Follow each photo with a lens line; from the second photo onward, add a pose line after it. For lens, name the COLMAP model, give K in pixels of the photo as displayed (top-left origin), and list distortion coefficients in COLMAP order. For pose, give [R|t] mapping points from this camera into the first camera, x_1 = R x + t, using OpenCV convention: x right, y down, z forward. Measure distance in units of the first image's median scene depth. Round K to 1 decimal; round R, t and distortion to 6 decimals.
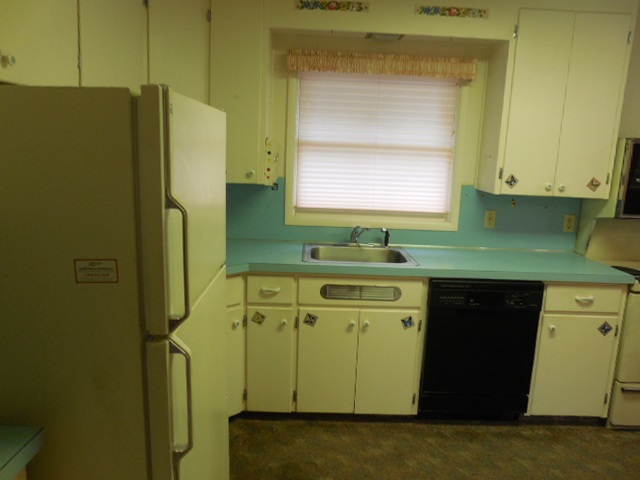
lens RADIAL K [[494.6, 0, 331.4], [0, 494.6, 241.6], [0, 0, 1]] dist [-0.045809, 0.060724]
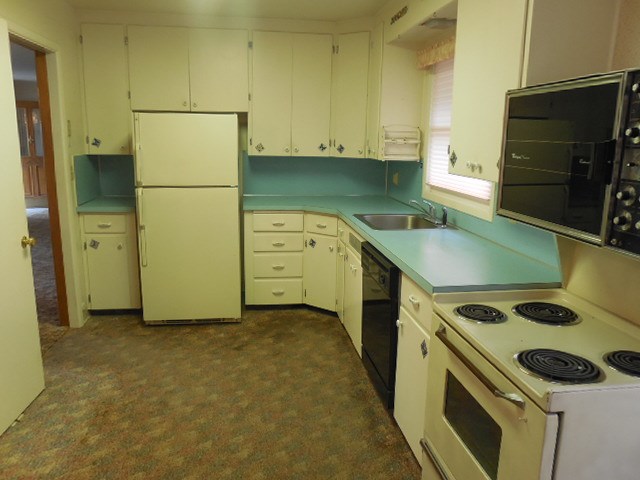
lens RADIAL K [[494.6, 0, 331.4], [0, 494.6, 241.6], [0, 0, 1]] dist [-0.045809, 0.060724]
pose [[0.158977, 0.166470, -0.973146, 1.306183], [-0.206630, 0.969463, 0.132084, -0.054912], [0.965417, 0.180083, 0.188520, 0.717060]]
